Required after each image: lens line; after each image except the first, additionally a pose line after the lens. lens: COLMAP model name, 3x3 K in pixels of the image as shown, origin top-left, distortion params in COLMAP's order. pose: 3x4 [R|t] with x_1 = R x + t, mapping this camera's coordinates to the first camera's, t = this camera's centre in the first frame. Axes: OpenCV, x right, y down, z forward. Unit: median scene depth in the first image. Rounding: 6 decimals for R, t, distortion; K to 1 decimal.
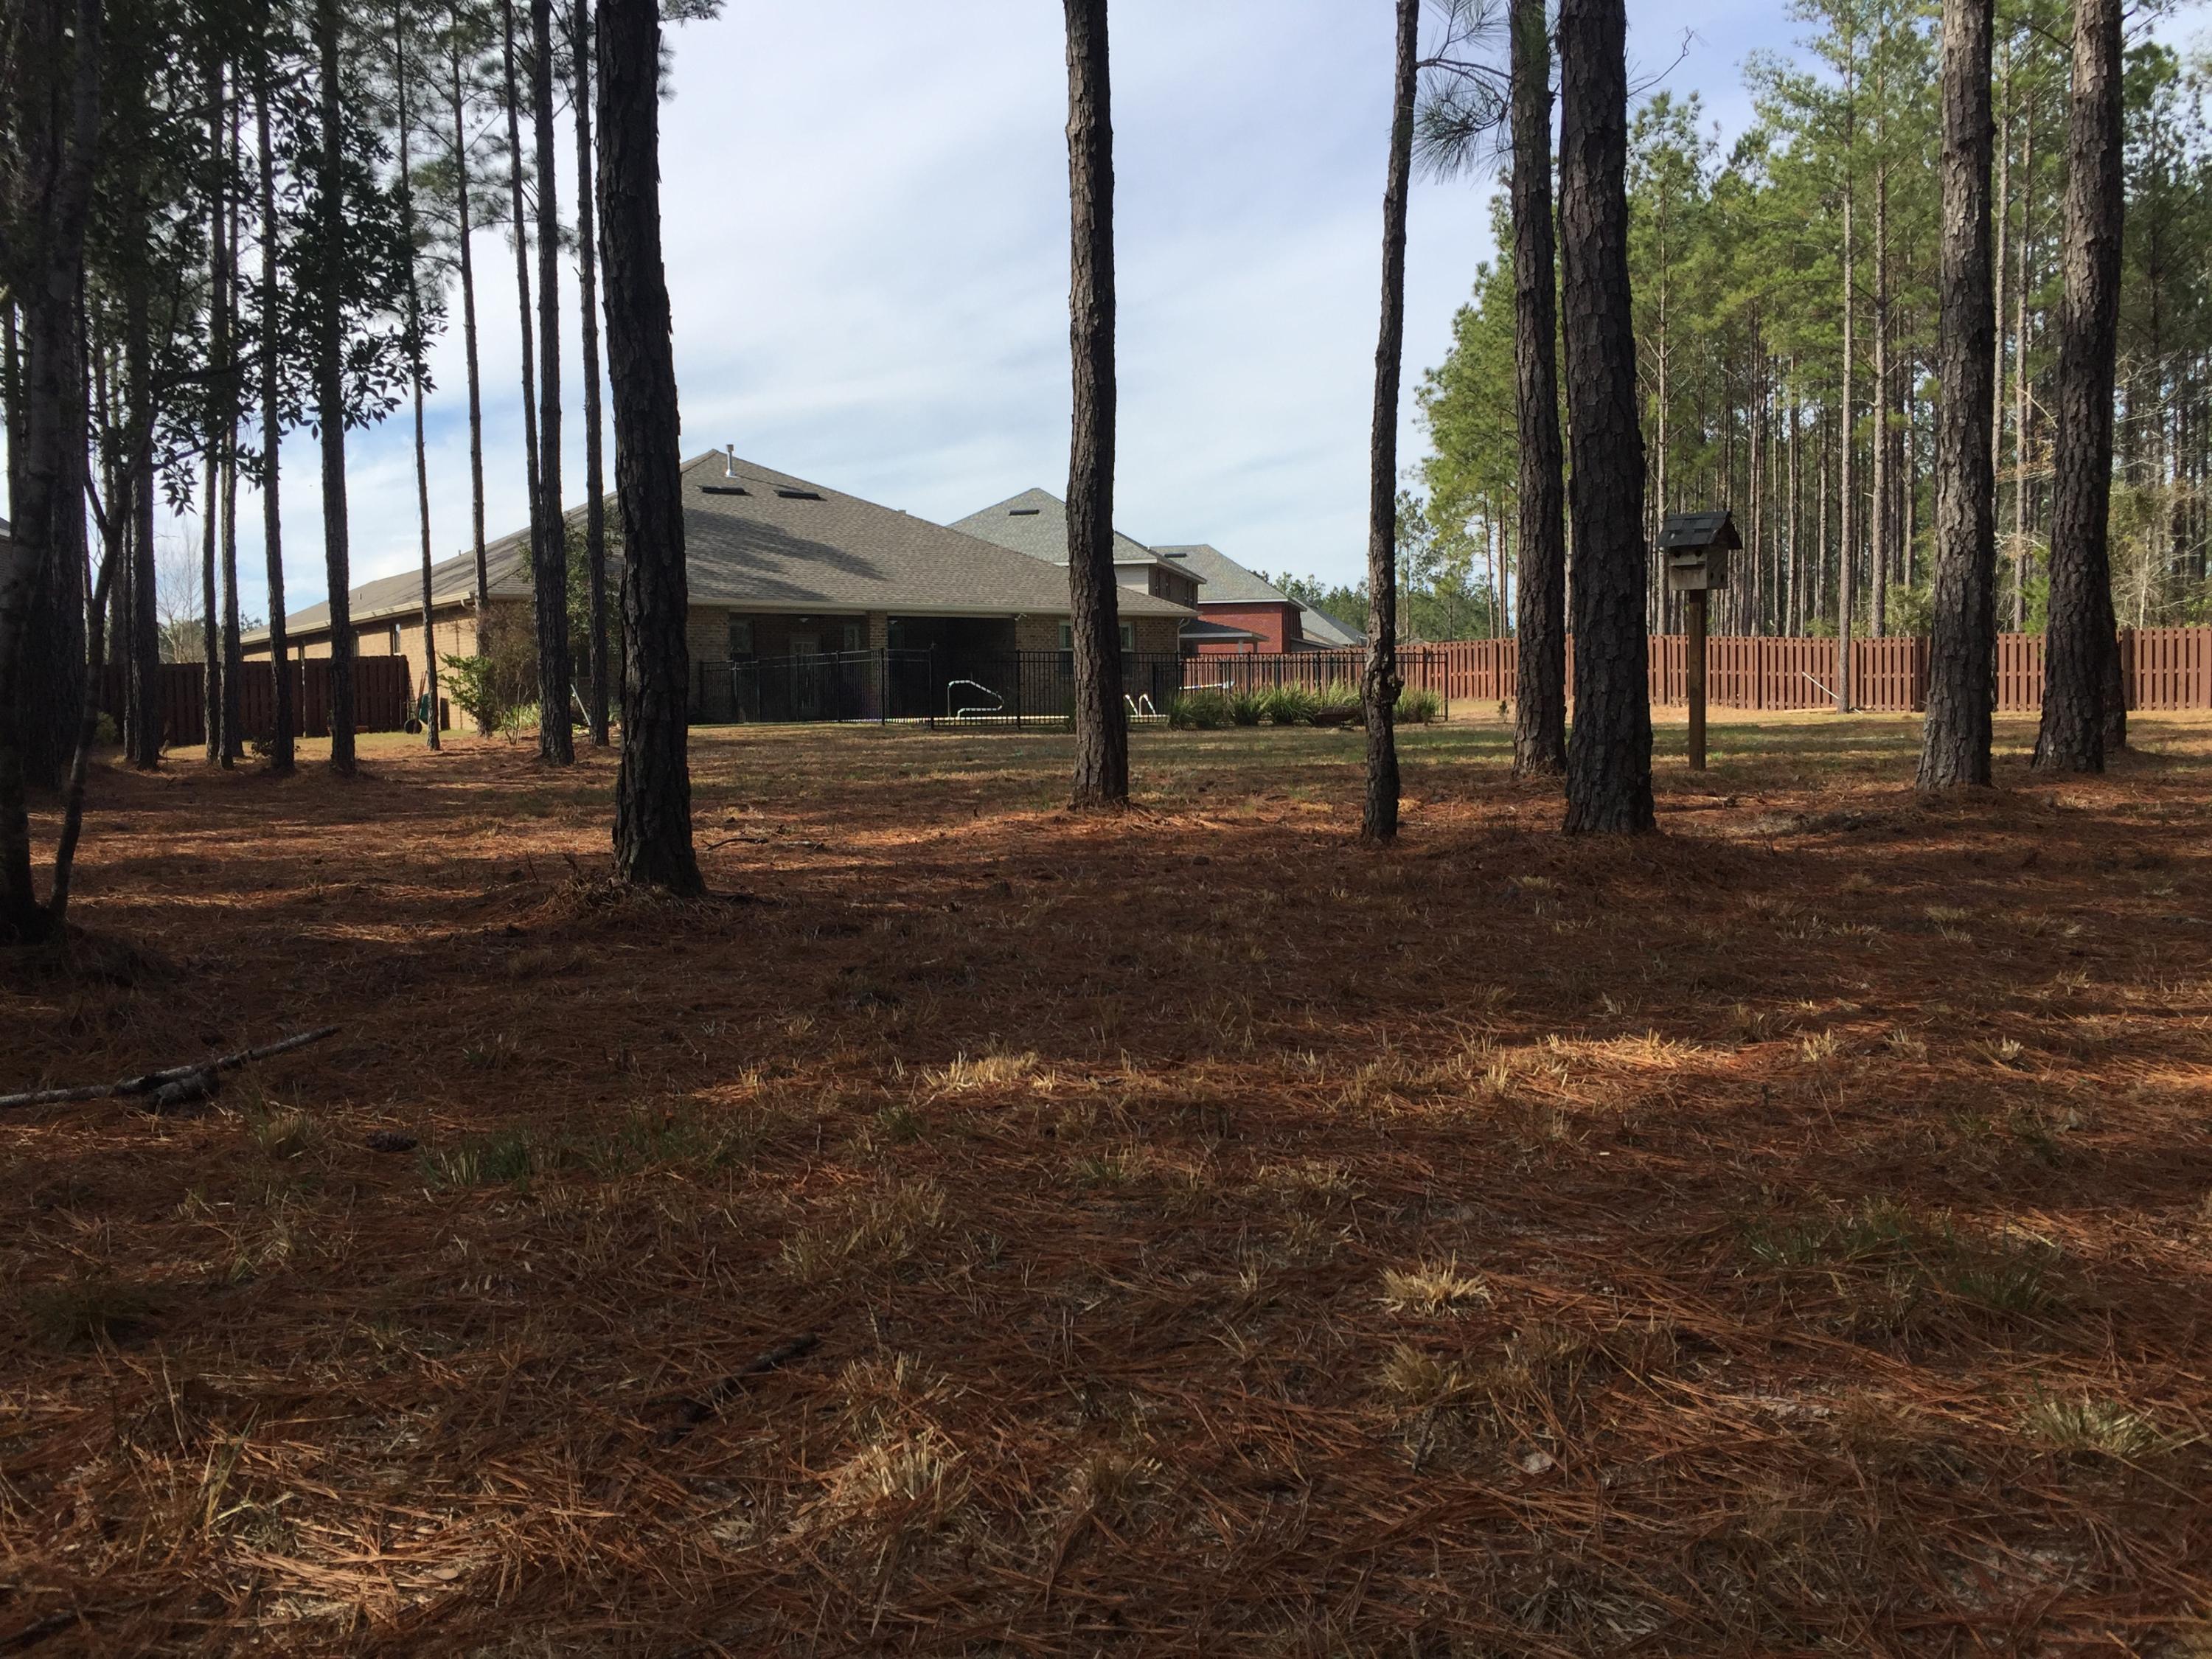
lens RADIAL K [[1877.0, 0, 1106.0], [0, 1877.0, 829.5], [0, 0, 1]] dist [0.058507, -0.114734]
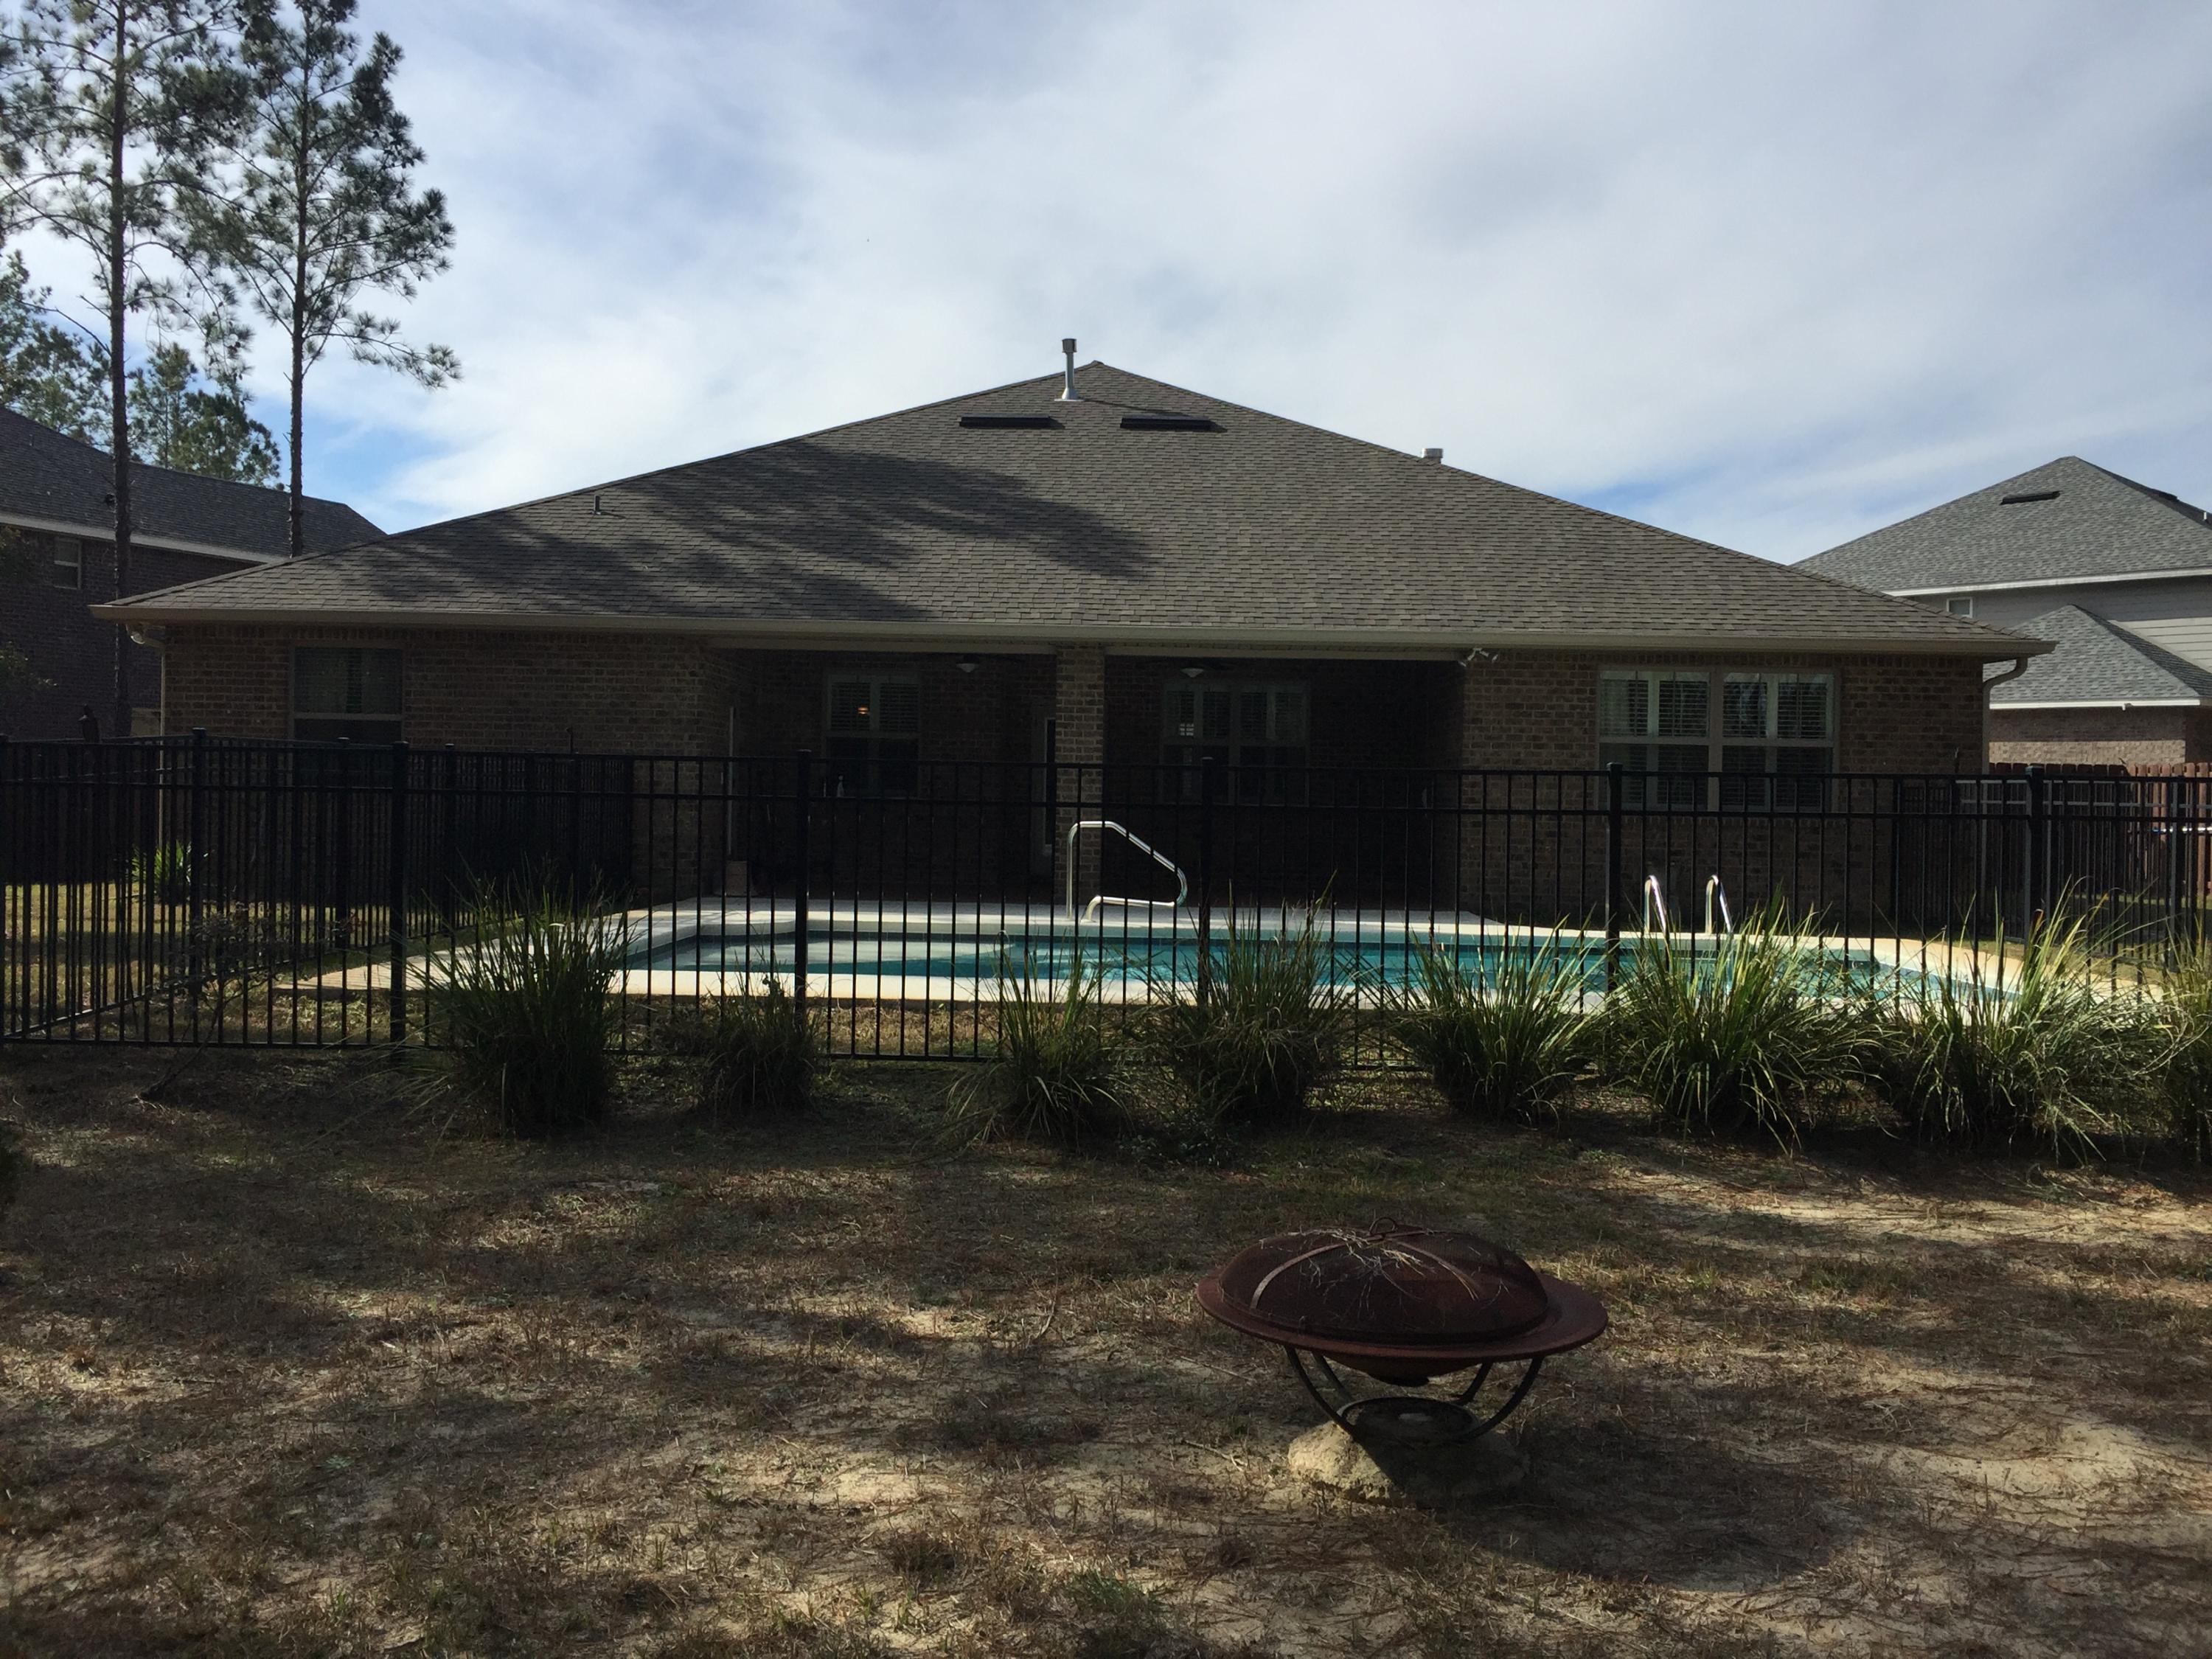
lens RADIAL K [[1880.1, 0, 1106.0], [0, 1880.1, 829.5], [0, 0, 1]] dist [0.055815, -0.108716]
pose [[0.792271, 0.033043, -0.609273, 0.171262], [-0.065033, 0.997418, -0.030473, -0.078664], [0.606693, 0.063766, 0.792374, 0.840102]]
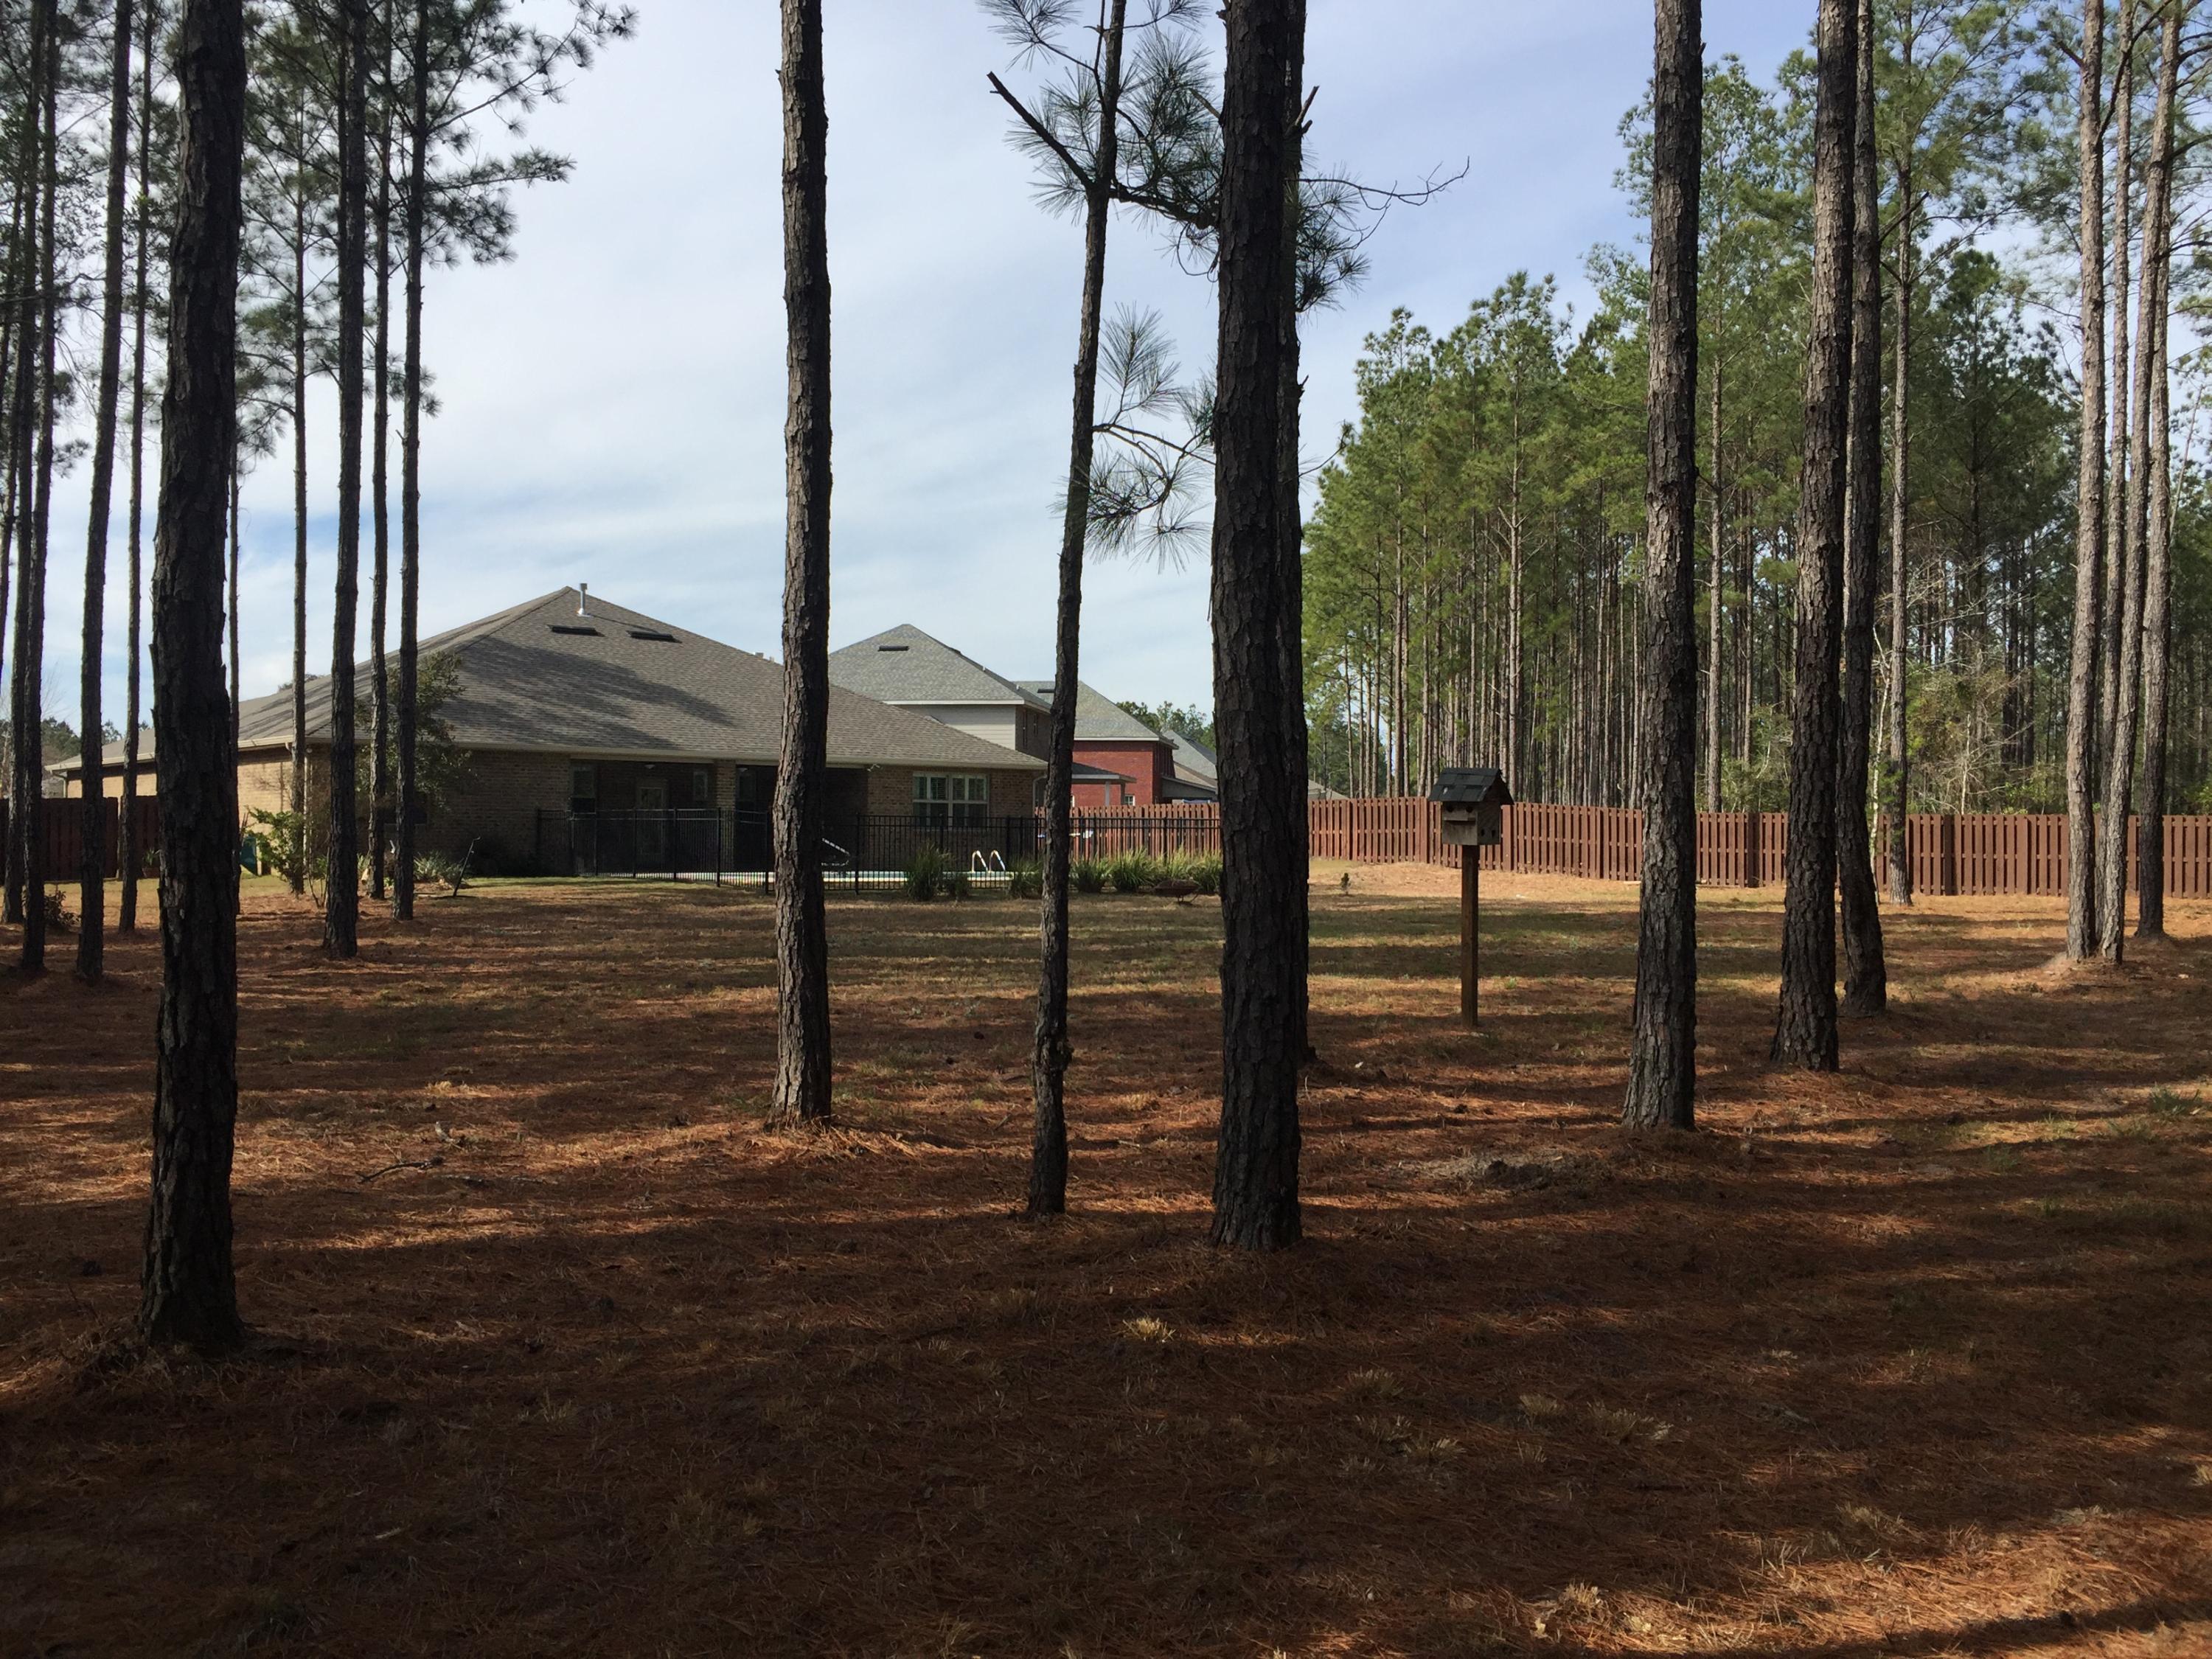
lens RADIAL K [[1892.1, 0, 1106.0], [0, 1892.1, 829.5], [0, 0, 1]] dist [0.029206, -0.017328]
pose [[0.997342, 0.024138, 0.068744, 0.011156], [-0.019123, 0.997171, -0.072697, -0.012585], [-0.070305, 0.071189, 0.994982, 0.002533]]
